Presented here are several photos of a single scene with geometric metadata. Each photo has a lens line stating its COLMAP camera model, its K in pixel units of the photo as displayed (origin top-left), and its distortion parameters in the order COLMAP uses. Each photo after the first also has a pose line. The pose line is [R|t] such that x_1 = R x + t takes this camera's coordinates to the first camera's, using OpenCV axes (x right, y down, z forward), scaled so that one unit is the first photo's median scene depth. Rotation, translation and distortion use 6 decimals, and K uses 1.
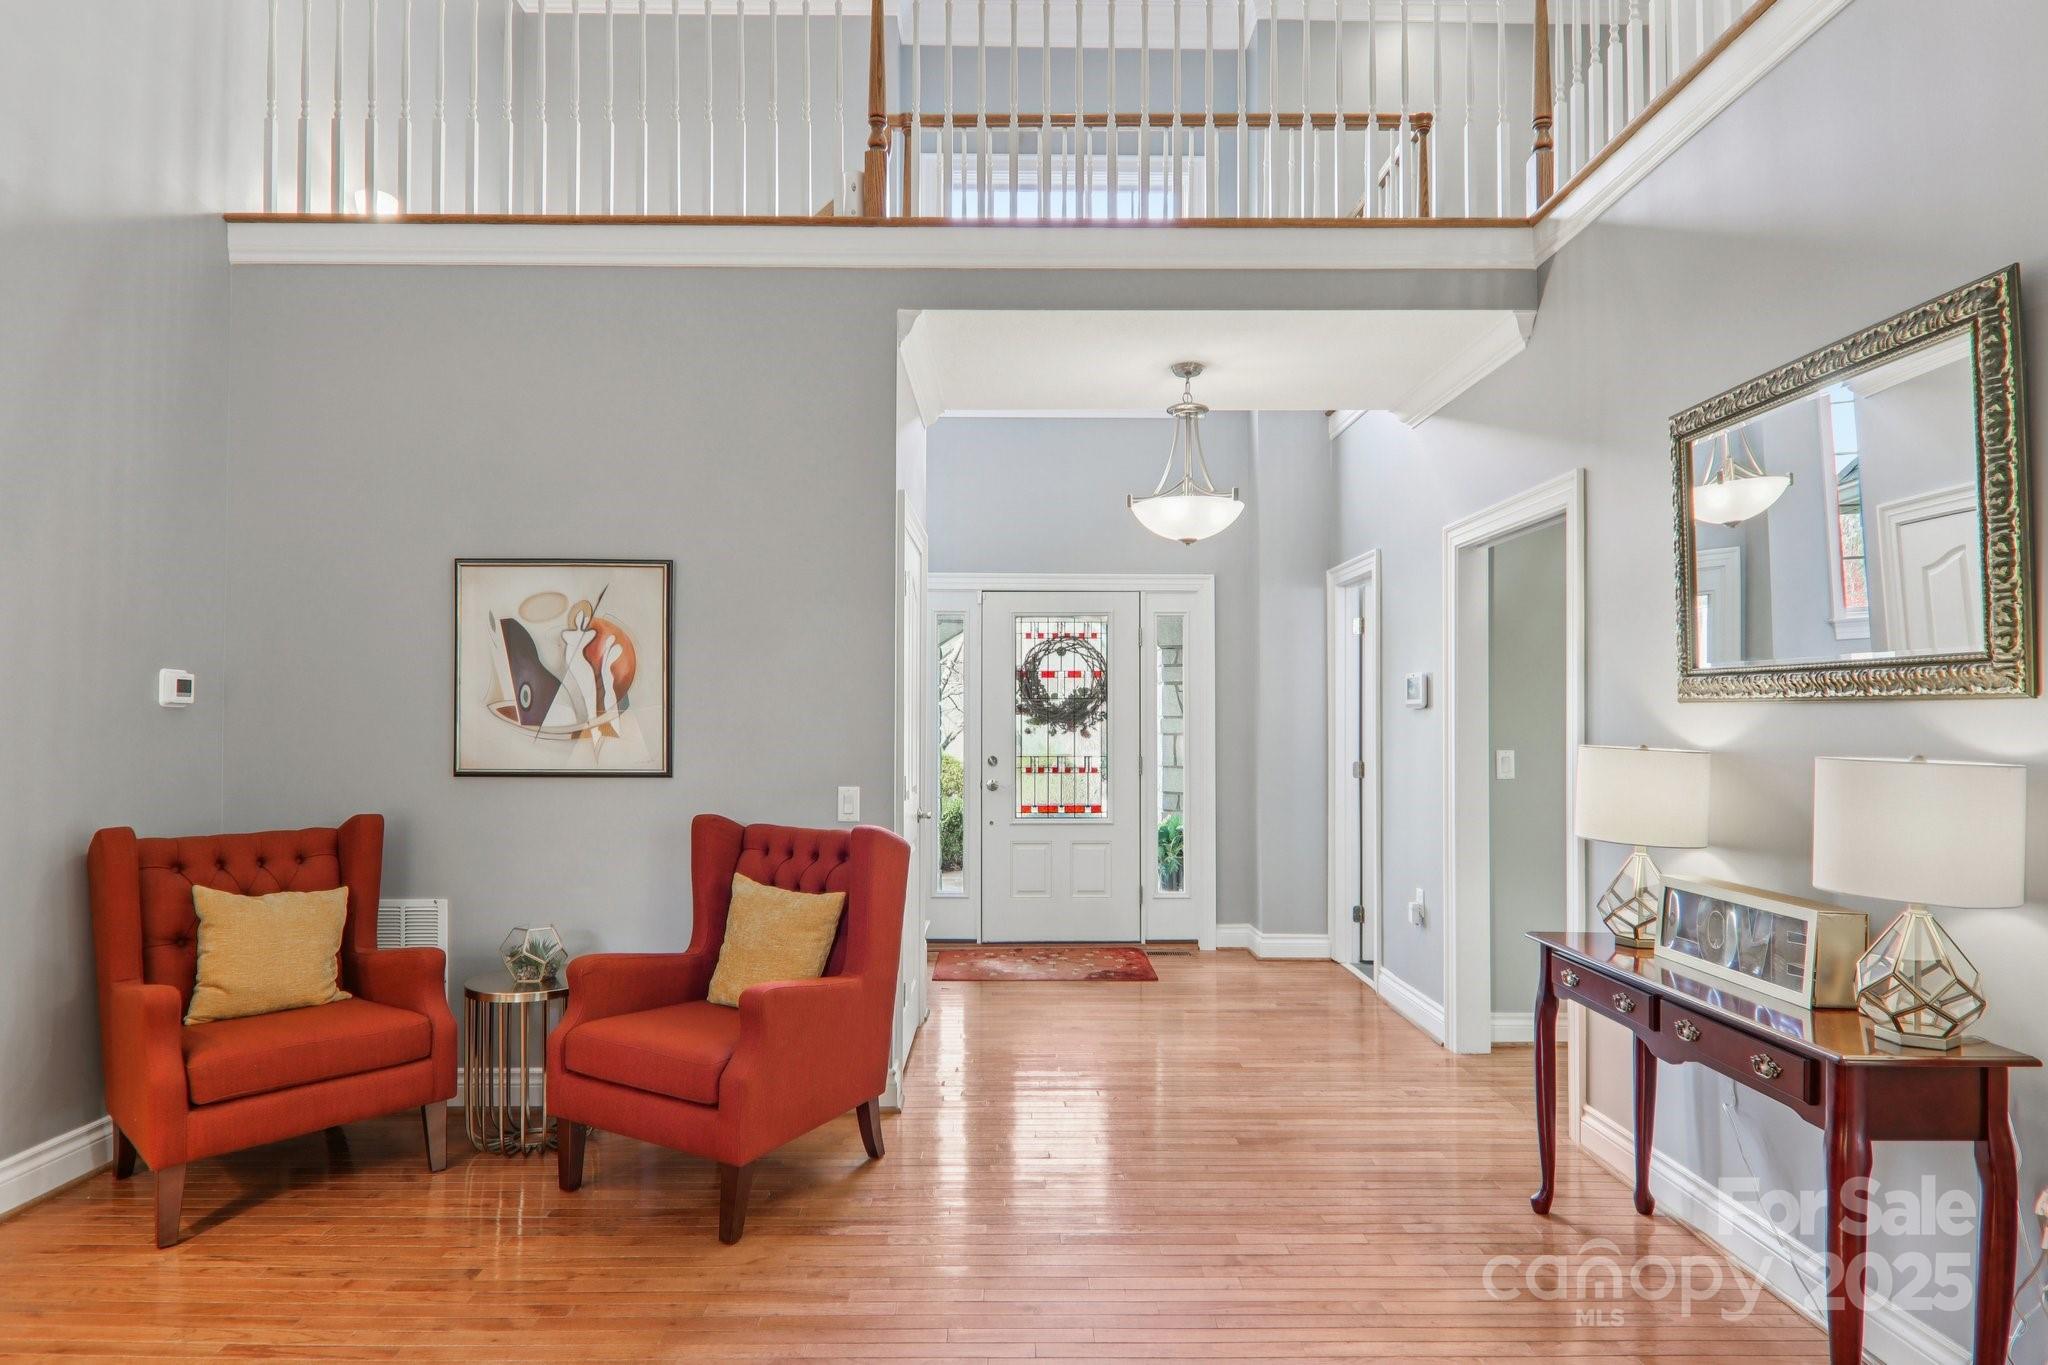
lens RADIAL K [[1163.7, 0, 1026.4], [0, 1163.7, 698.1], [0, 0, 1]] dist [0.008899, -0.005845]
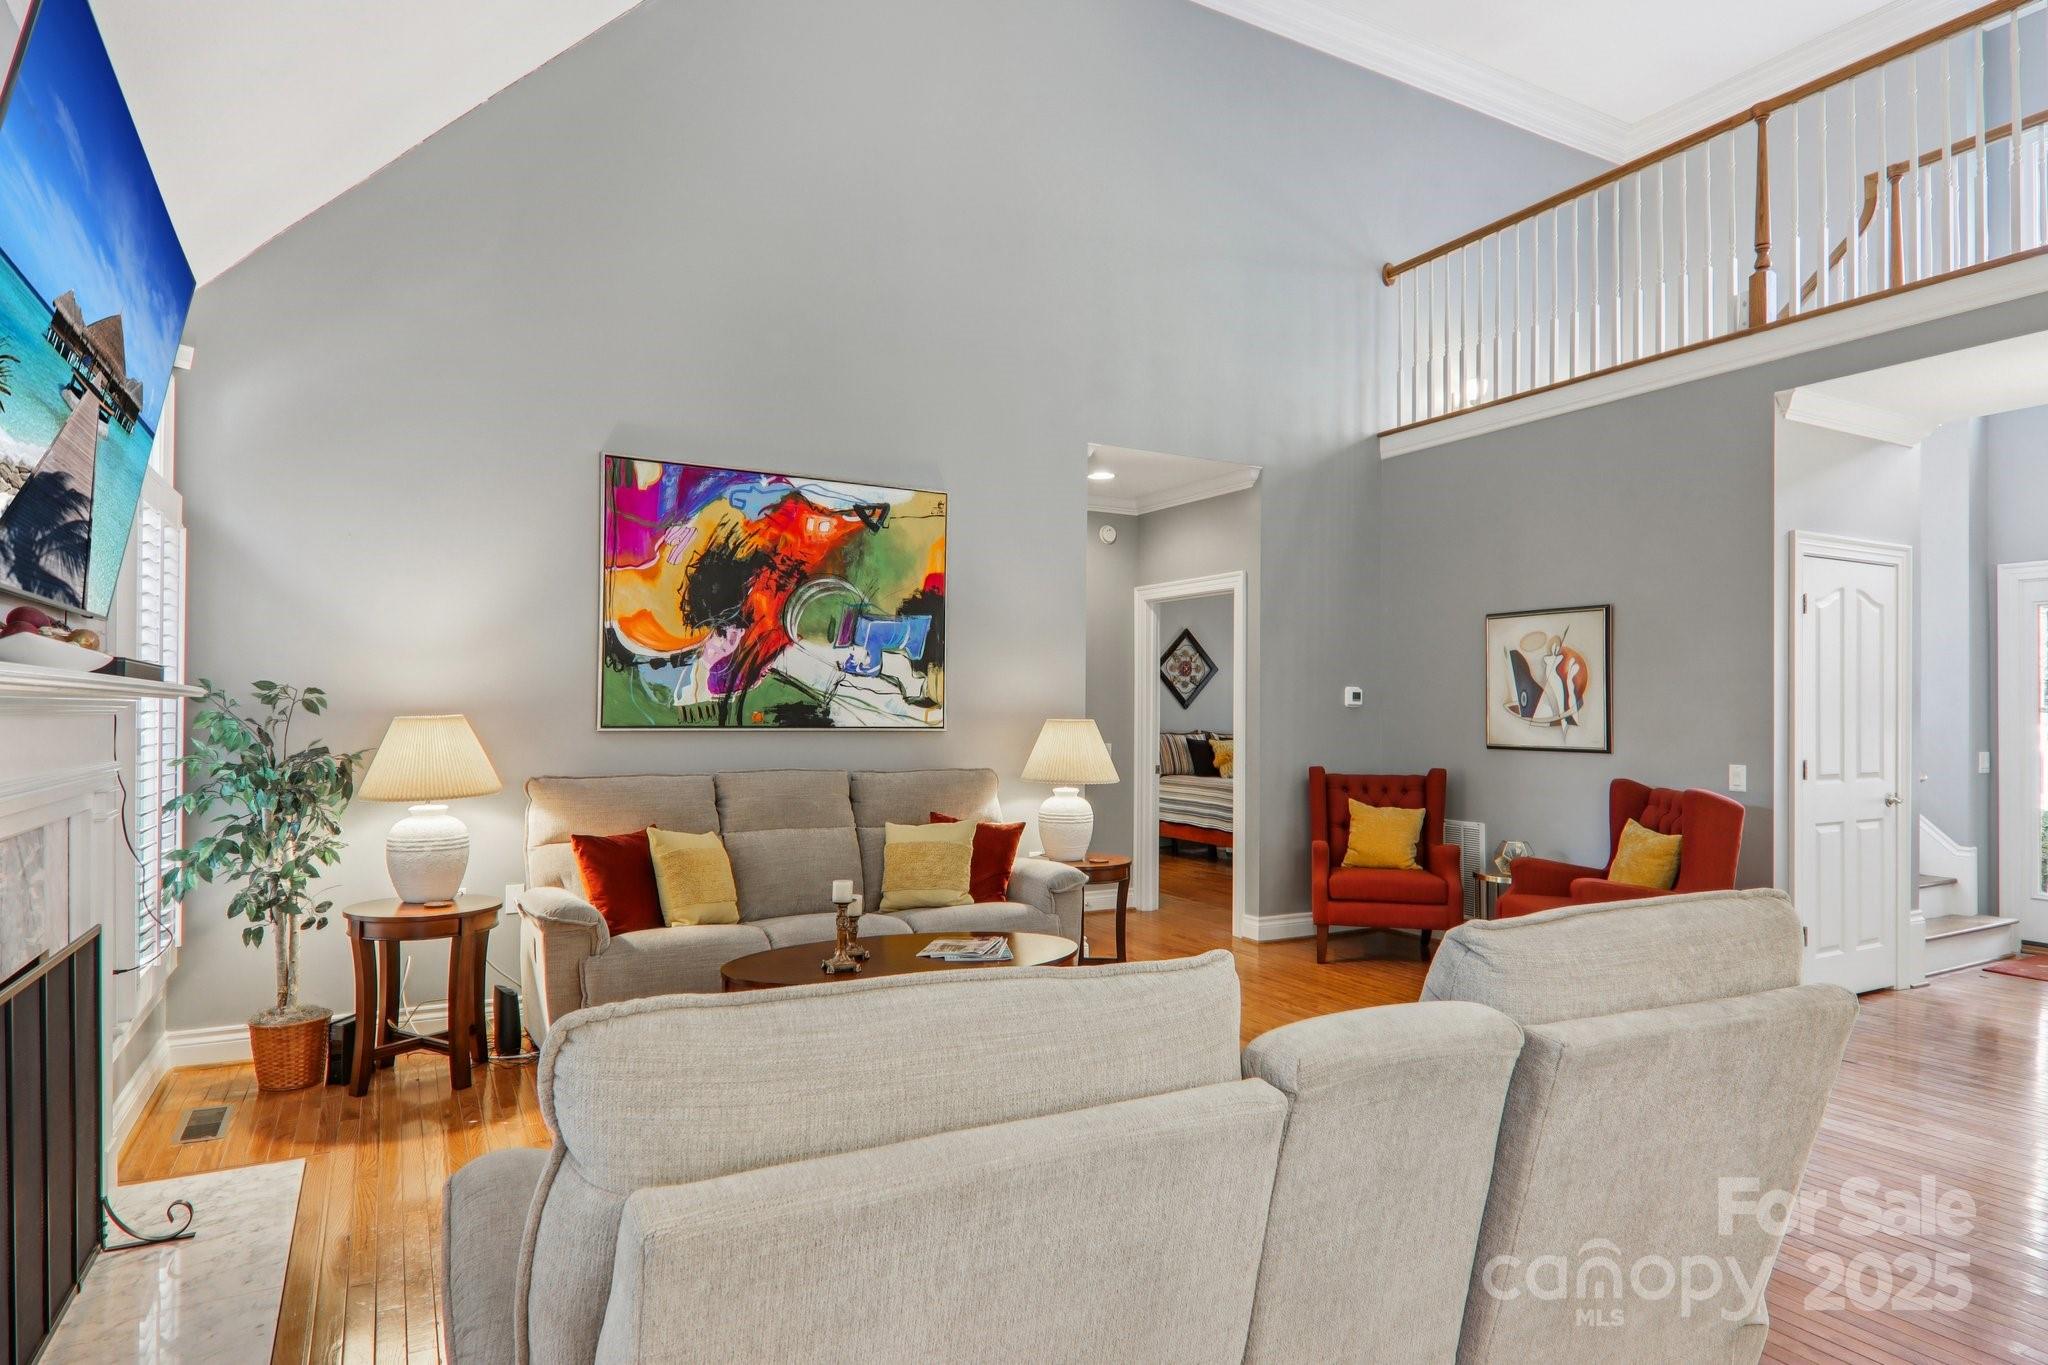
lens RADIAL K [[1163.7, 0, 1030.8], [0, 1163.7, 702.1], [0, 0, 1]] dist [0.008899, -0.005845]
pose [[0.483507, -0.008411, -0.875300, 0.392068], [0.013155, 0.999911, -0.002342, -0.001551], [0.875241, -0.010383, 0.483575, -0.216238]]
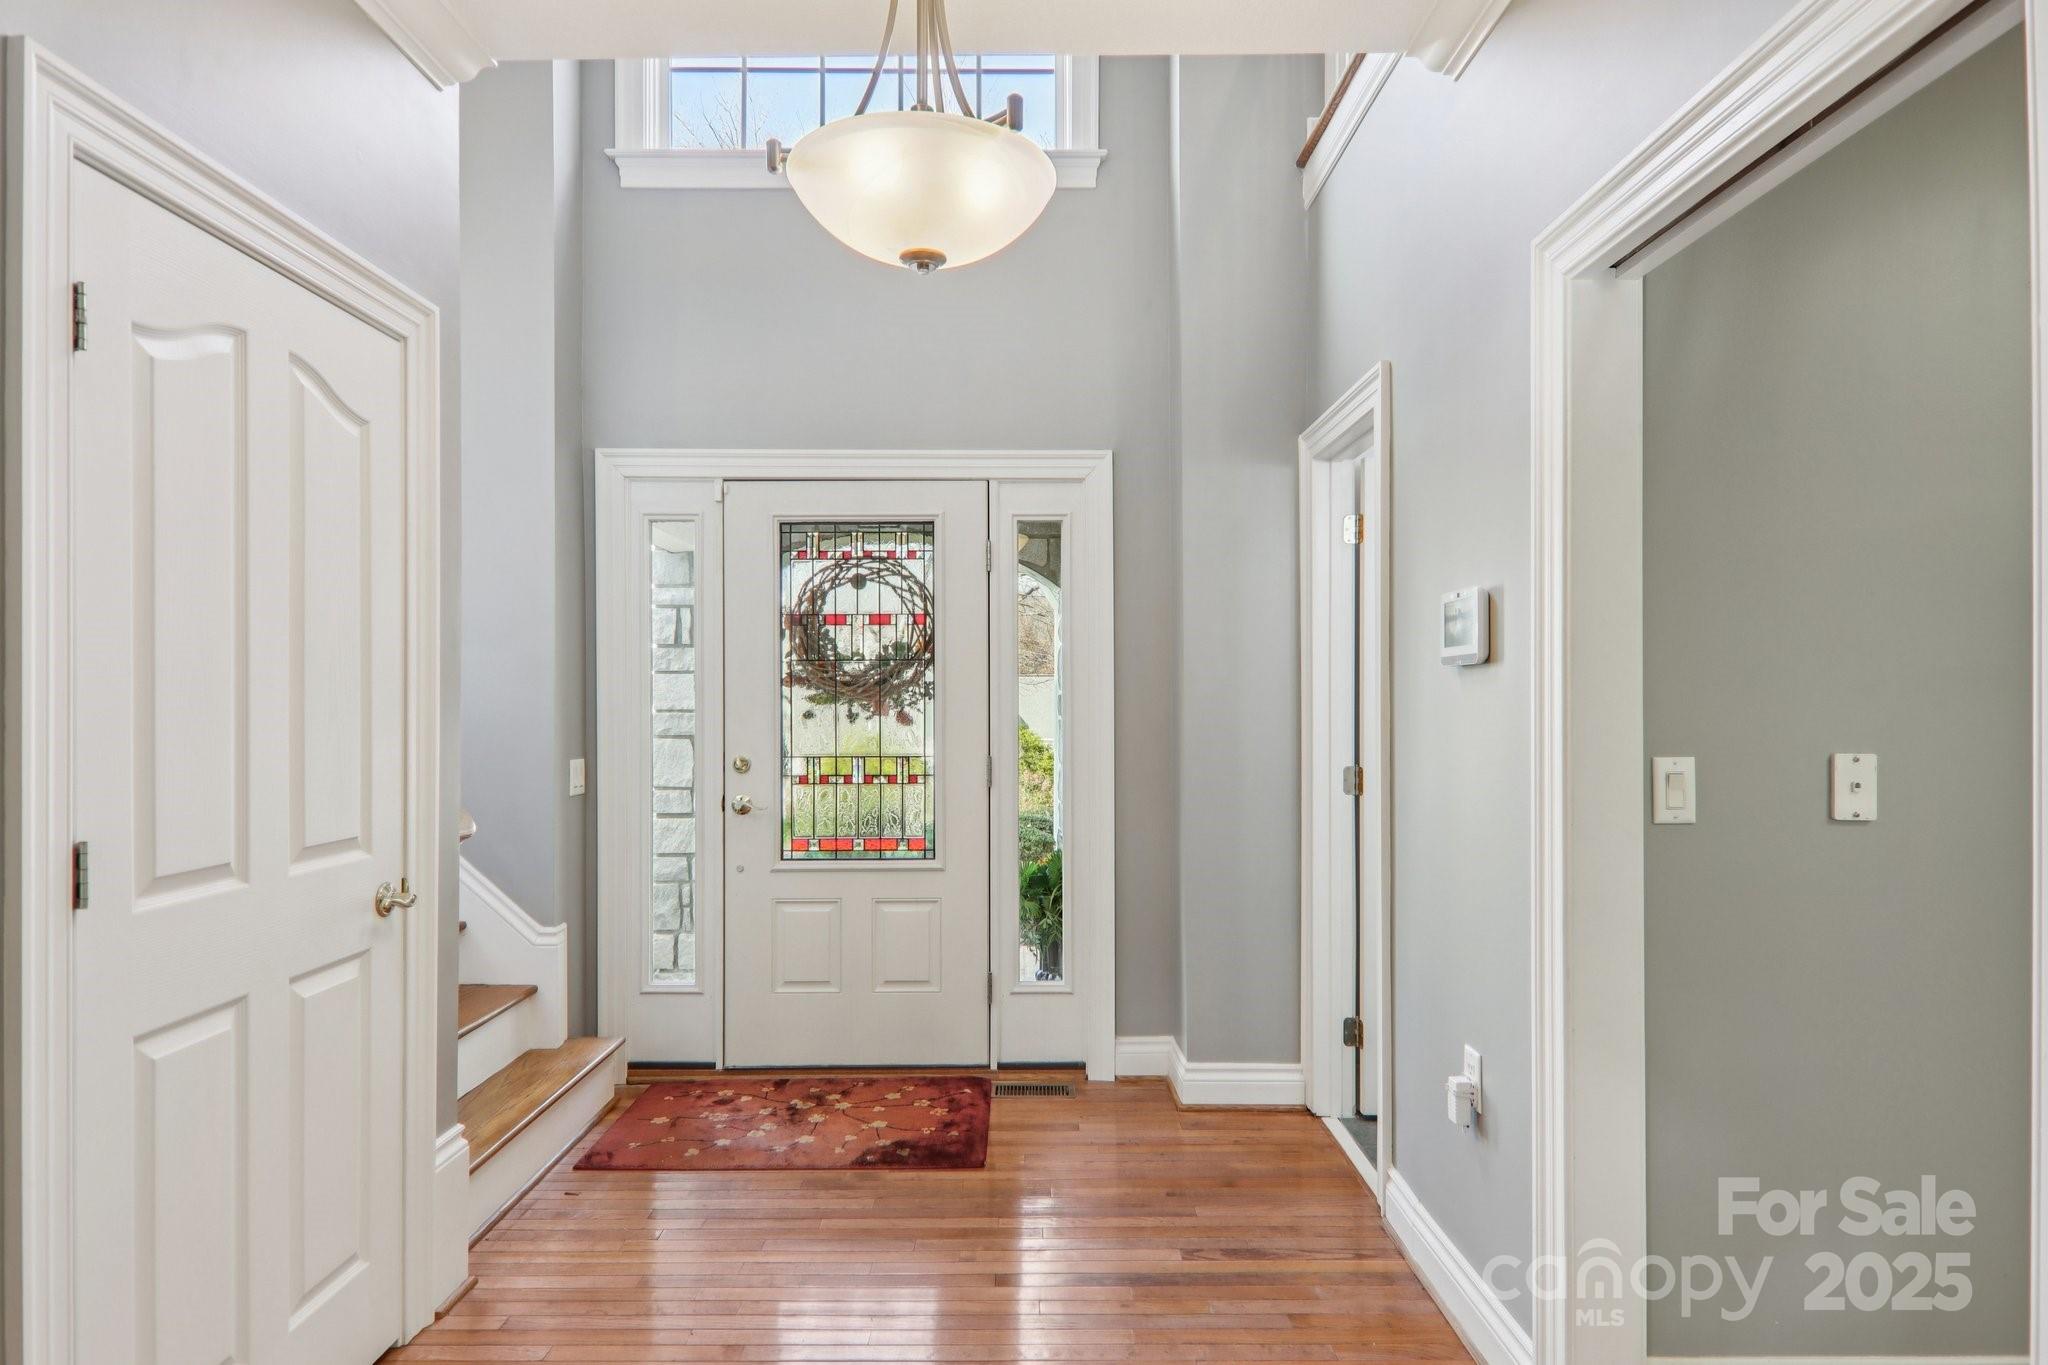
lens RADIAL K [[1163.7, 0, 1029.2], [0, 1163.7, 699.4], [0, 0, 1]] dist [0.008899, -0.005845]
pose [[0.999941, -0.003771, -0.010217, 0.132539], [0.003950, 0.999838, 0.017572, 0.011140], [0.010150, -0.017611, 0.999793, 0.428094]]
